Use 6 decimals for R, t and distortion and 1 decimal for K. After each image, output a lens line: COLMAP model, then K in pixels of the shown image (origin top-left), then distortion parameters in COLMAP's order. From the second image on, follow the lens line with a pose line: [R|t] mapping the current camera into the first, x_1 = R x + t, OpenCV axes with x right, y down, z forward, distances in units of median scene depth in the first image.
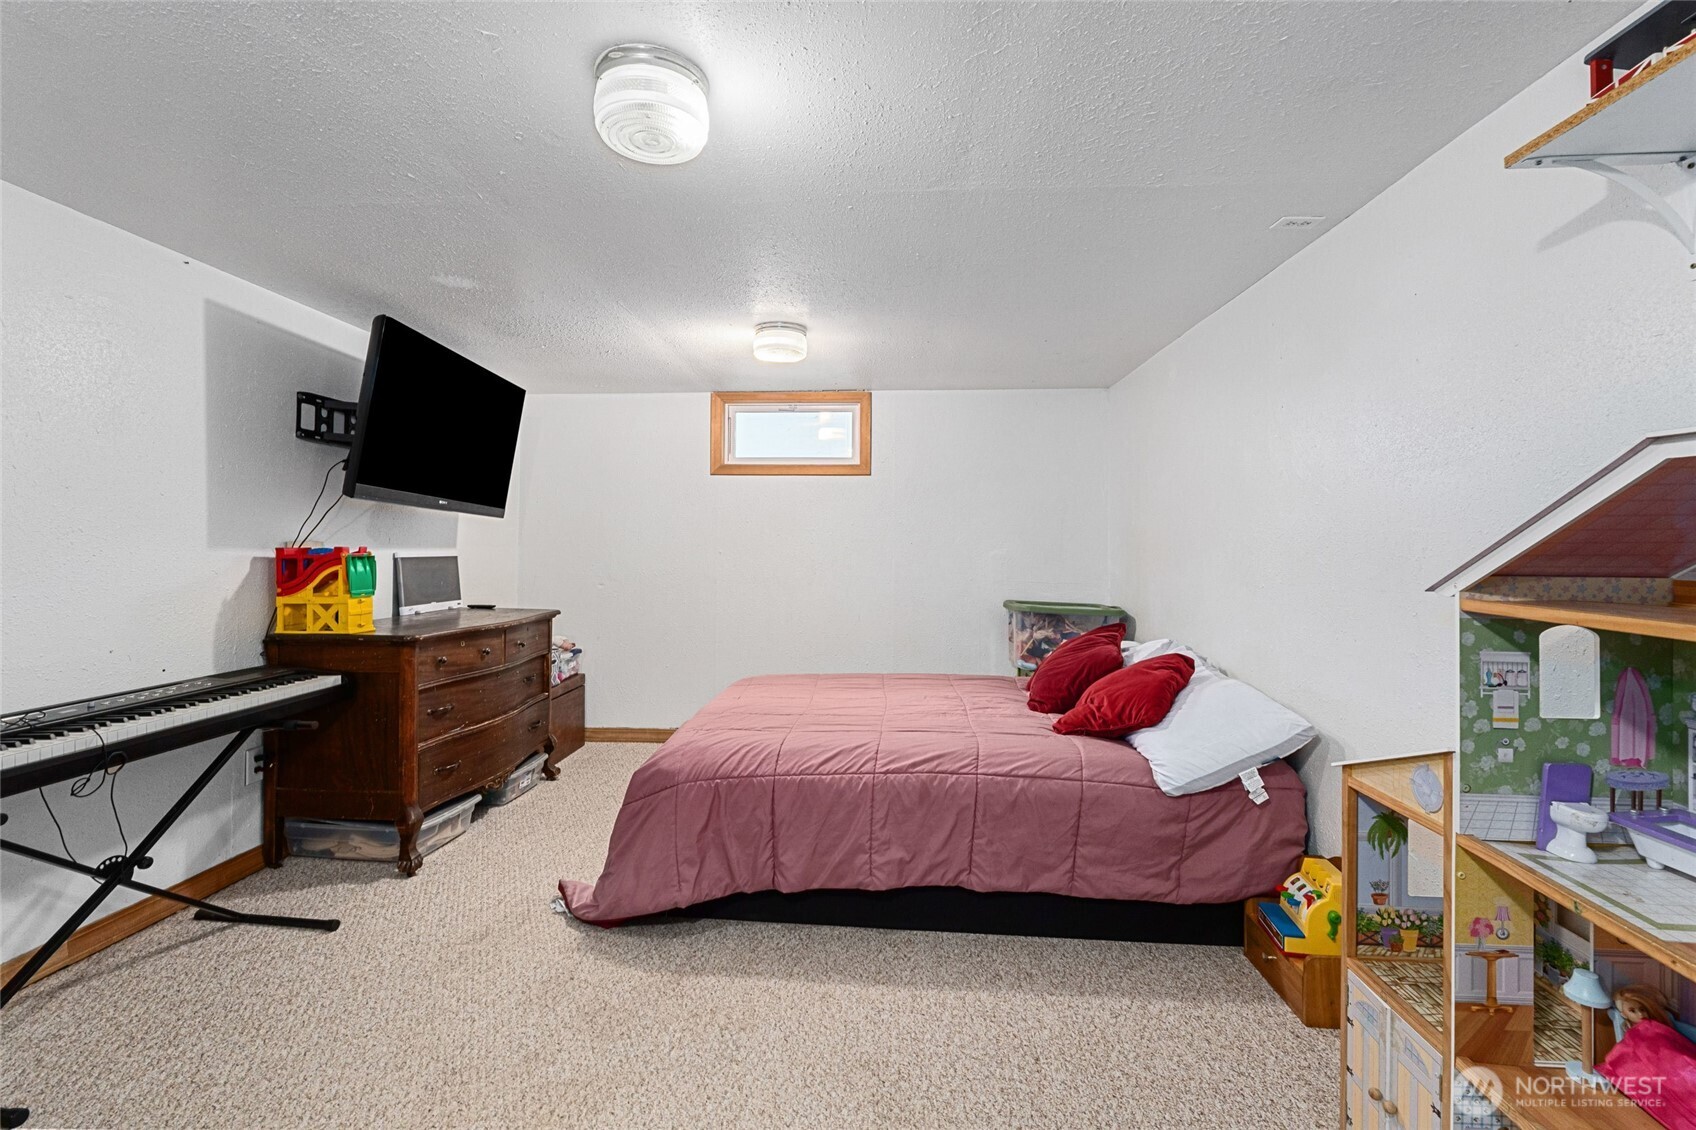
lens RADIAL K [[714.0, 0, 851.6], [0, 714.0, 555.8], [0, 0, 1]] dist [-0.003493, -0.000196]
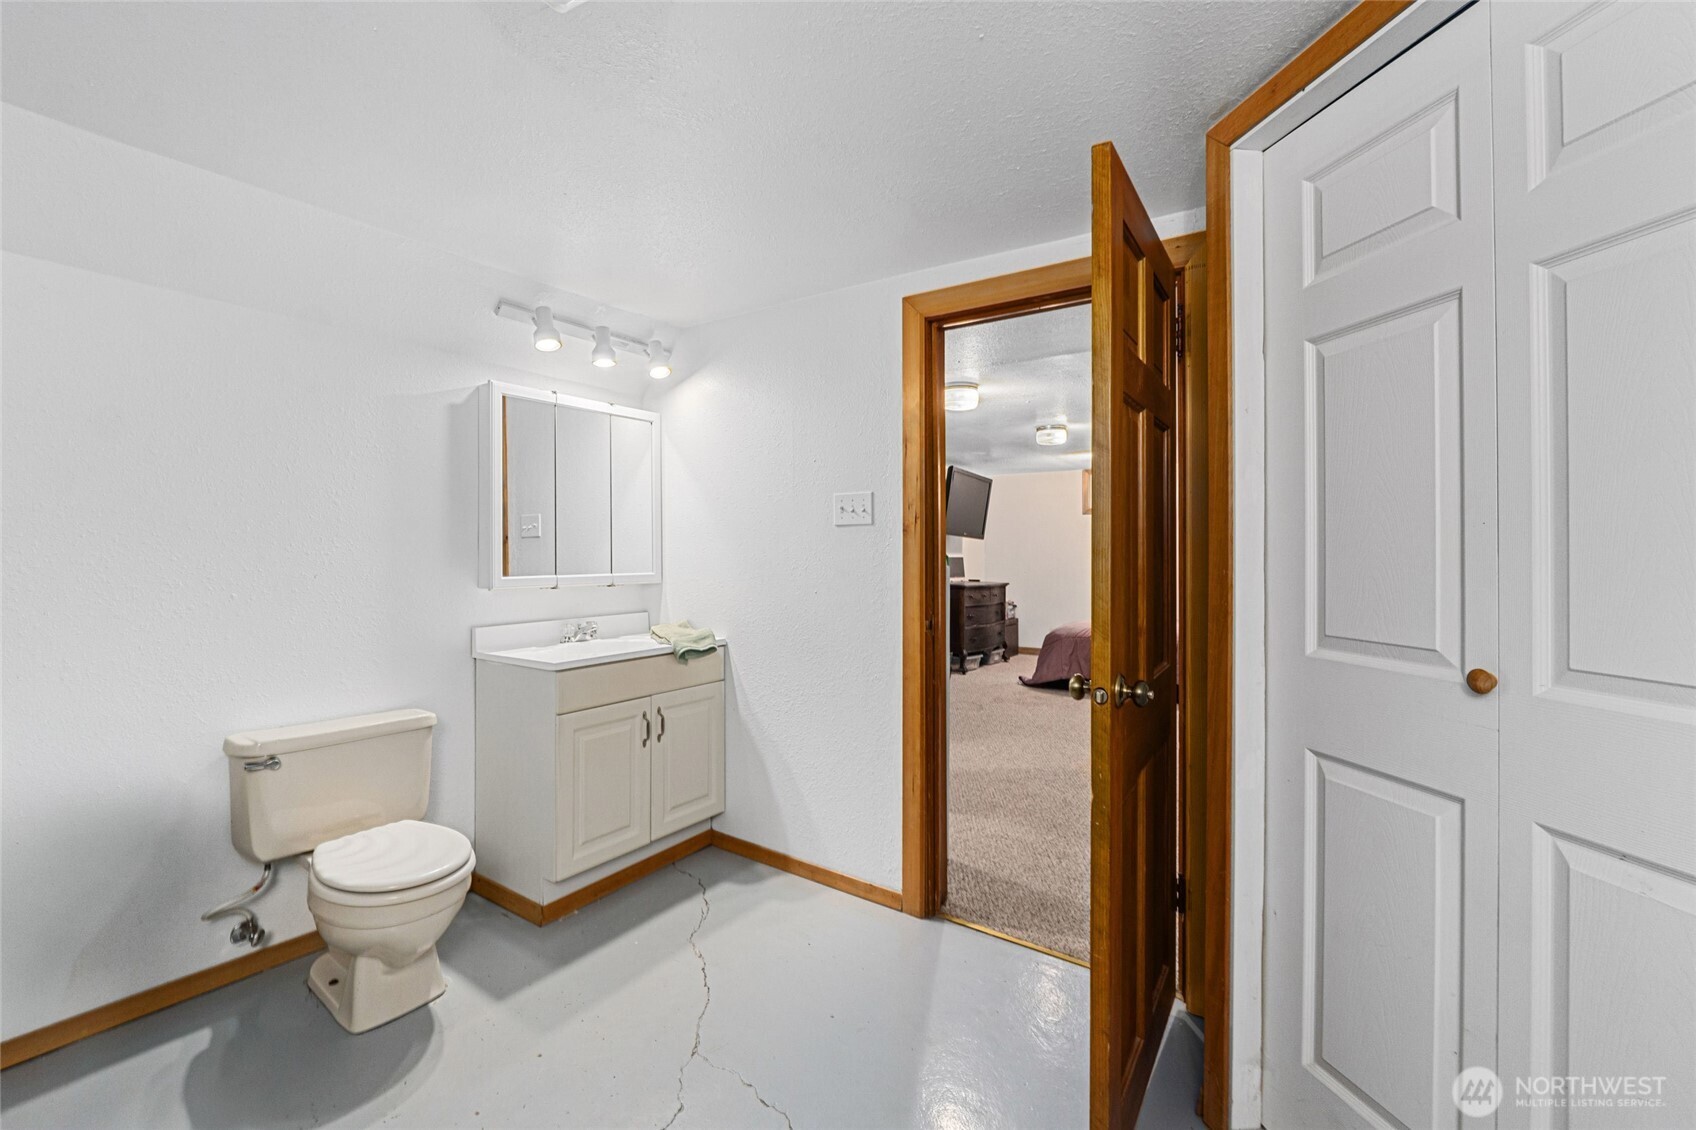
lens RADIAL K [[714.0, 0, 857.2], [0, 714.0, 557.1], [0, 0, 1]] dist [-0.003493, -0.000196]
pose [[0.855600, -0.003590, -0.517625, 0.315827], [0.003390, 0.999993, -0.001331, 0.004101], [0.517627, -0.000617, 0.855606, -1.101273]]
